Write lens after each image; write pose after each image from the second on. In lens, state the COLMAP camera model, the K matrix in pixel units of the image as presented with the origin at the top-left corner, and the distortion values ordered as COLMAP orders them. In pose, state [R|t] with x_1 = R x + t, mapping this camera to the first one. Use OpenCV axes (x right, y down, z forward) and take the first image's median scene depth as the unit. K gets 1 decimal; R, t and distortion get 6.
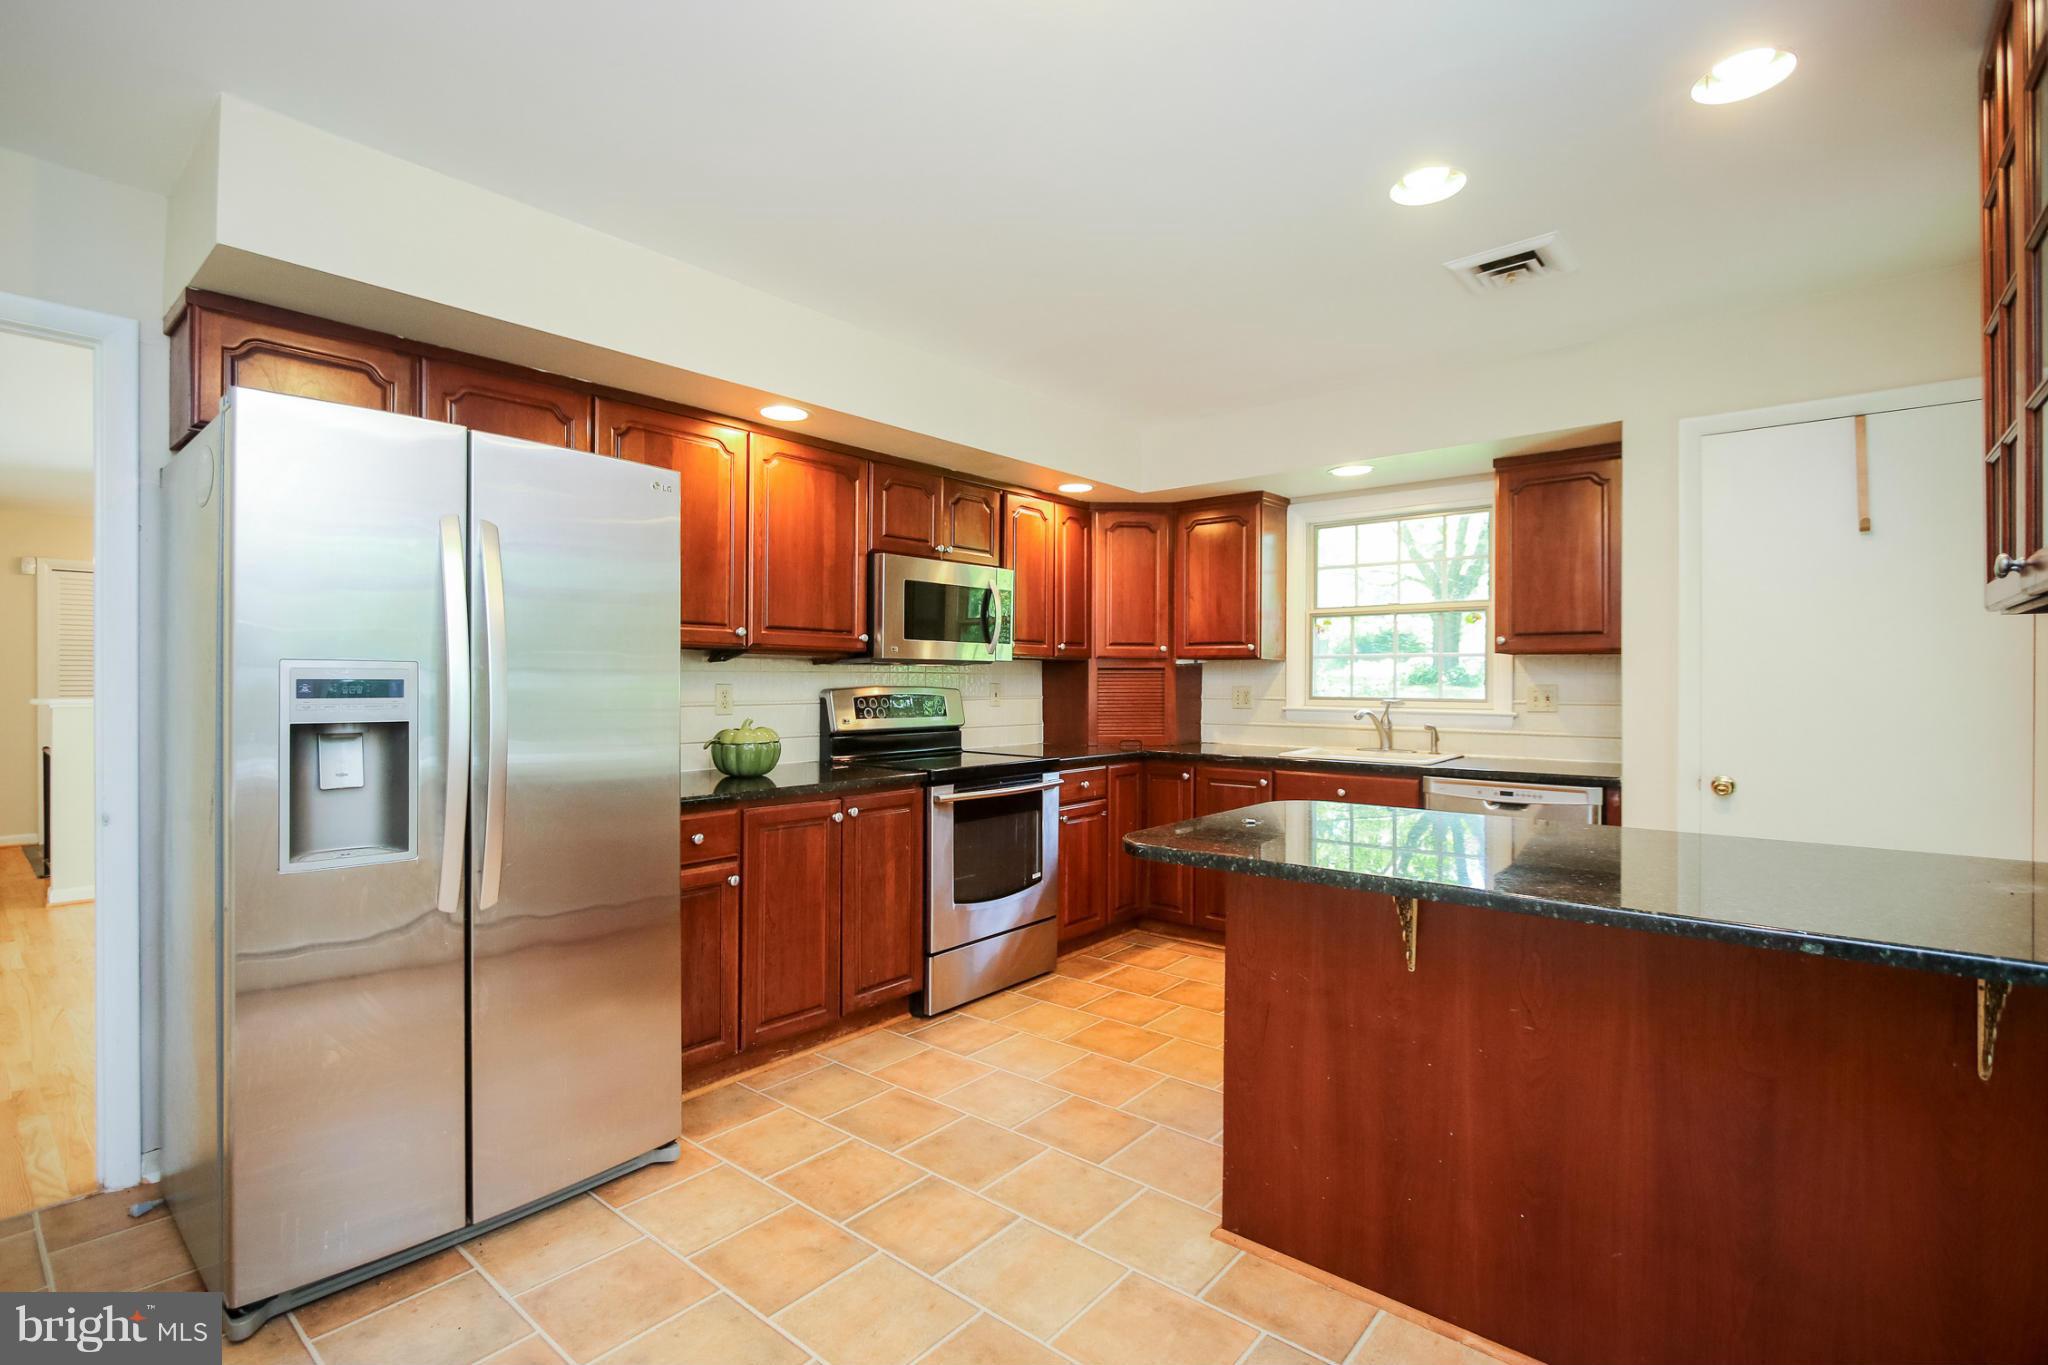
lens RADIAL K [[943.2, 0, 1024.0], [0, 943.2, 682.5], [0, 0, 1]] dist [-0.003869, -0.000276]
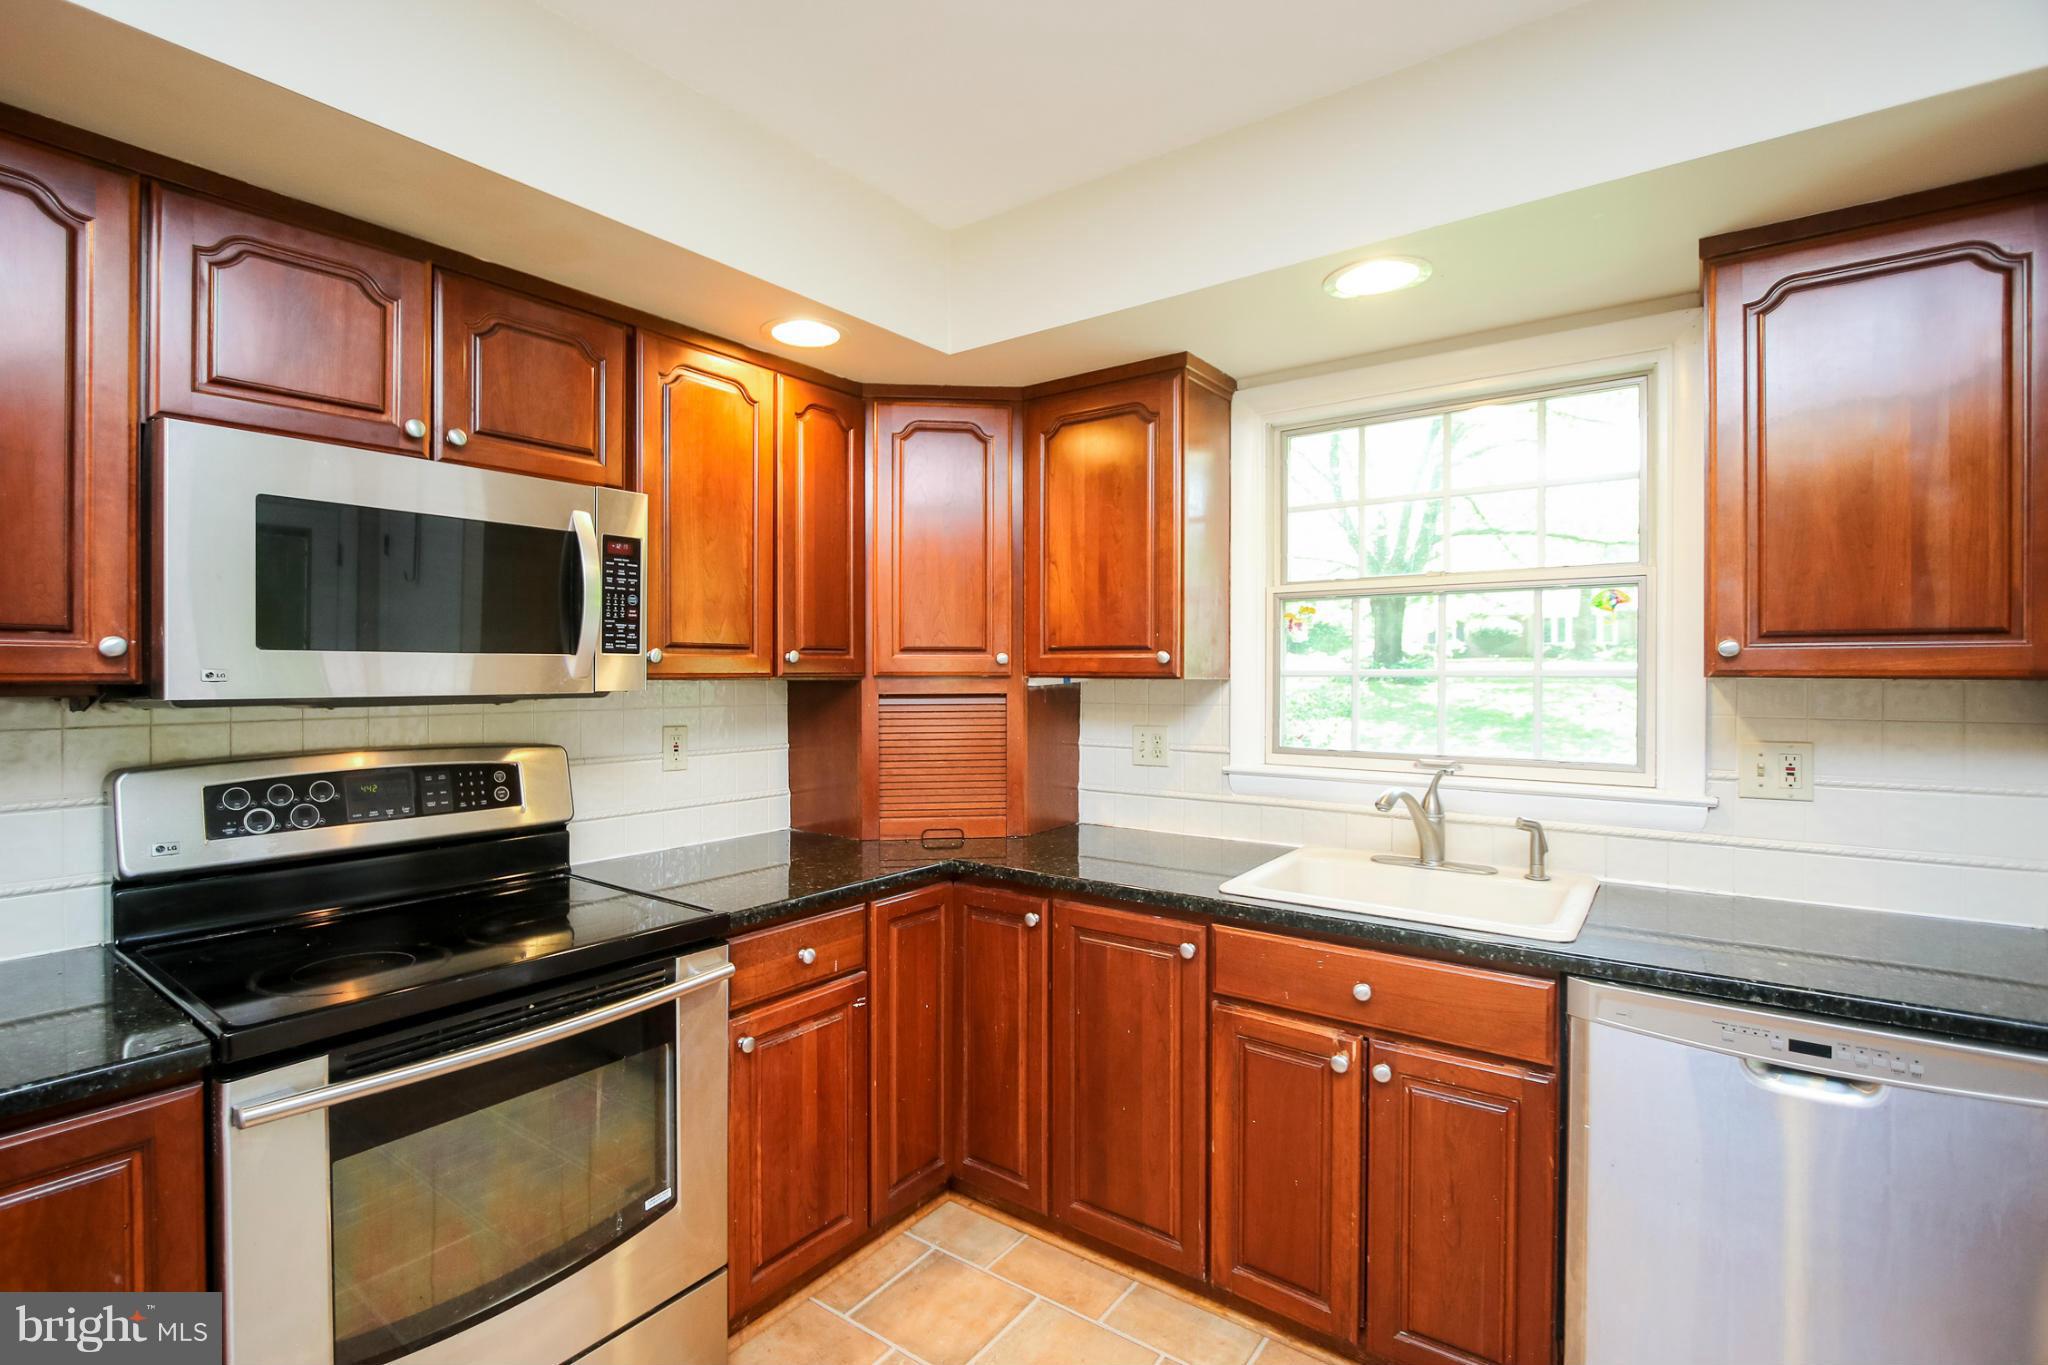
lens RADIAL K [[941.3, 0, 970.5], [0, 941.3, 679.6], [0, 0, 1]] dist [-0.018304, -0.000331]
pose [[0.999791, -0.001942, 0.020365, 0.129316], [0.001849, 0.999988, 0.004582, -0.028580], [-0.020373, -0.004544, 0.999782, 0.507402]]
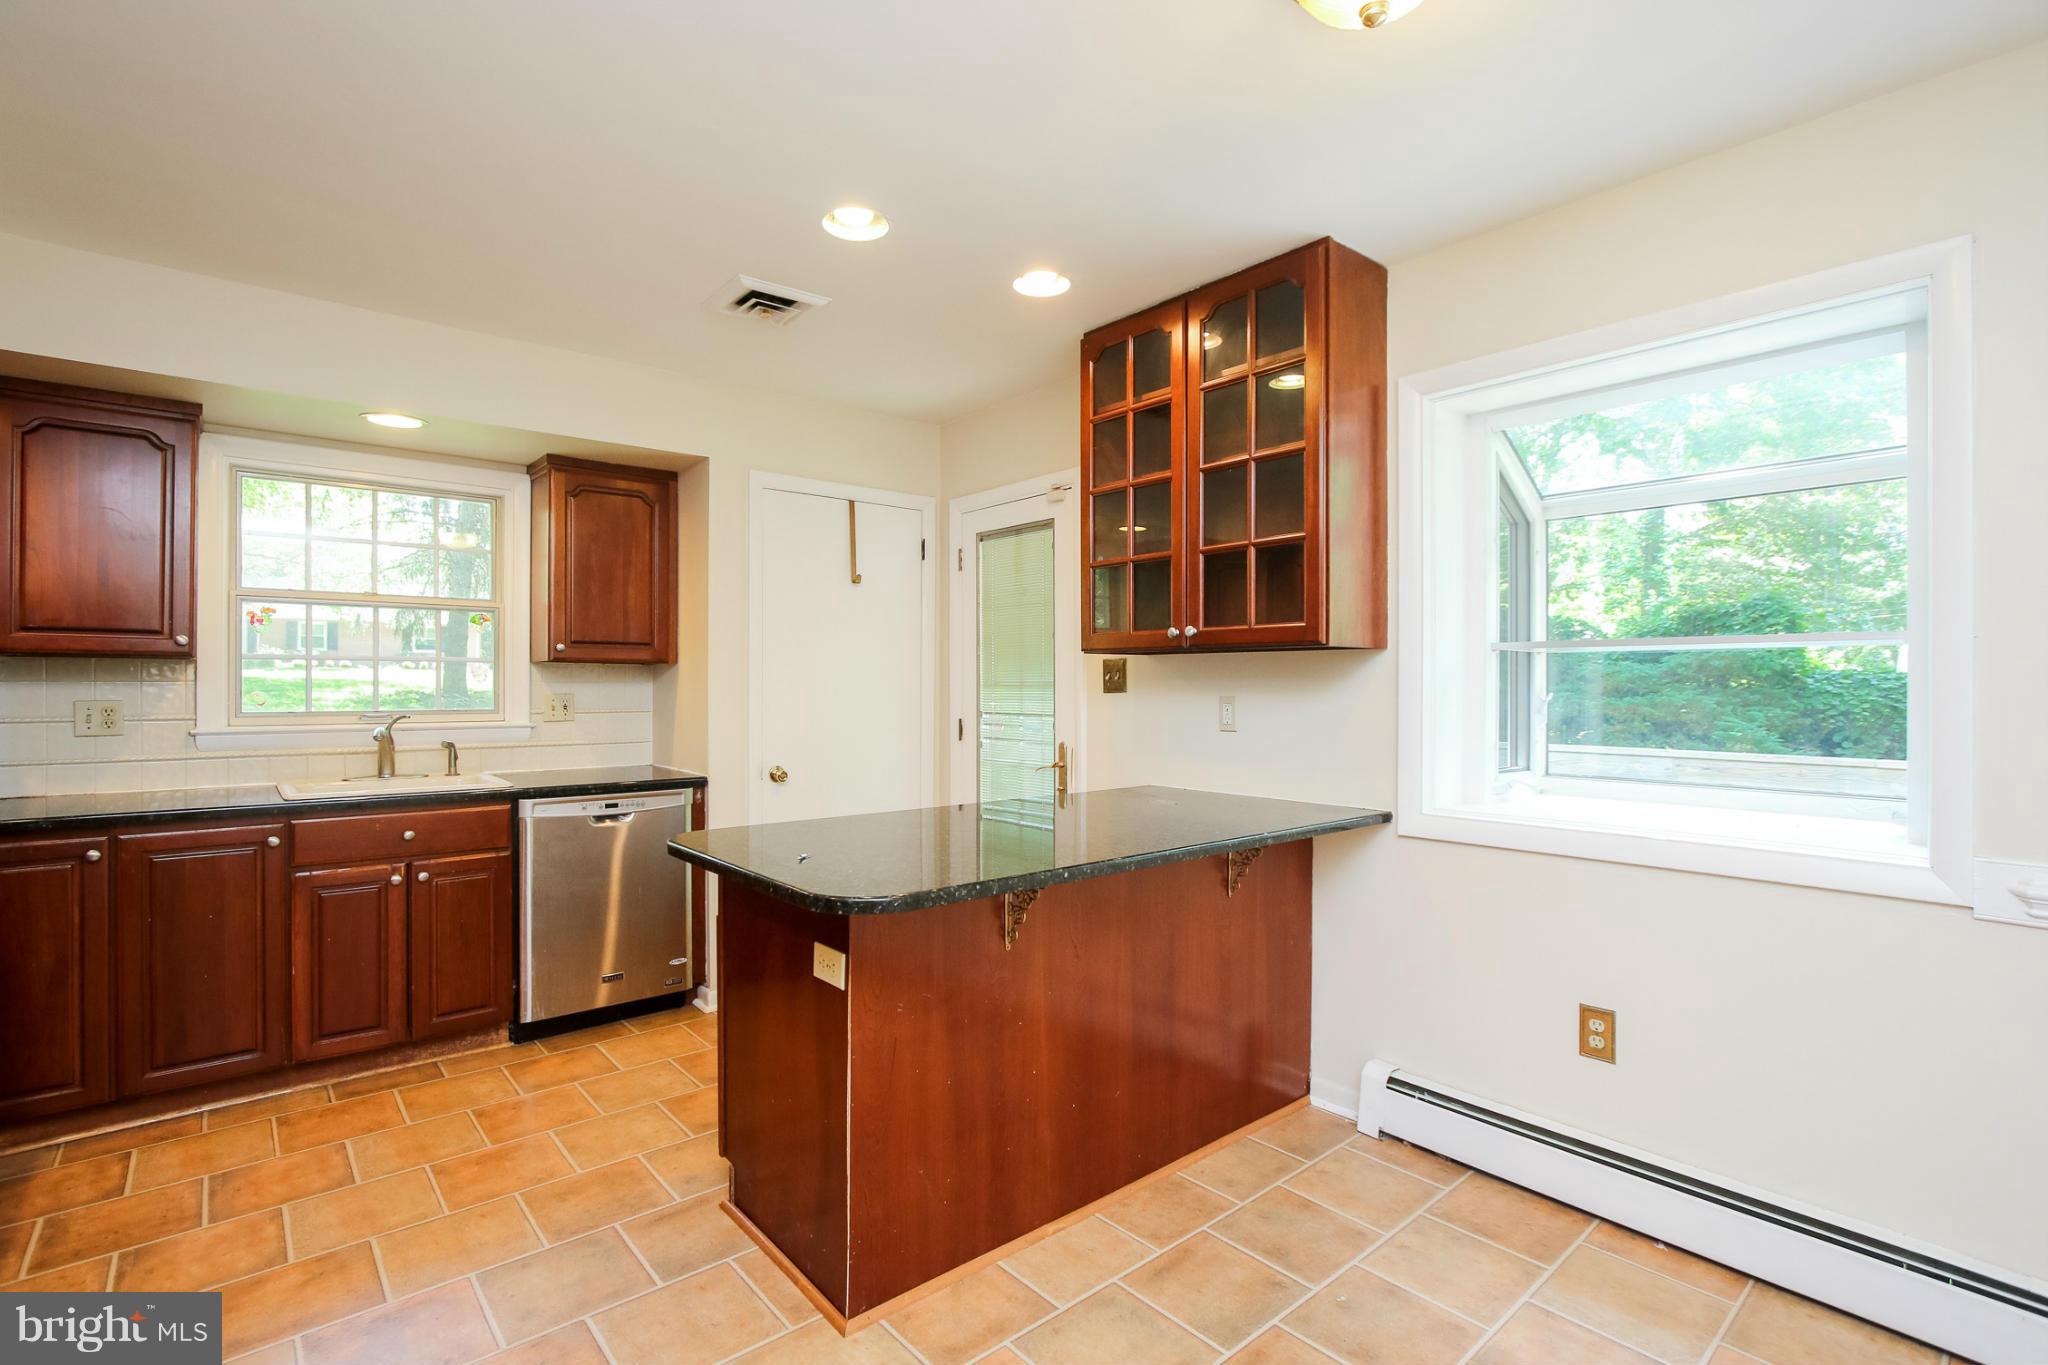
lens RADIAL K [[931.4, 0, 1026.6], [0, 931.4, 686.7], [0, 0, 1]] dist [-0.002621, -0.000506]
pose [[0.179694, -0.004007, 0.983714, -0.292230], [-0.000316, 0.999991, 0.004131, -0.008053], [-0.983723, -0.001053, 0.179691, 0.323685]]
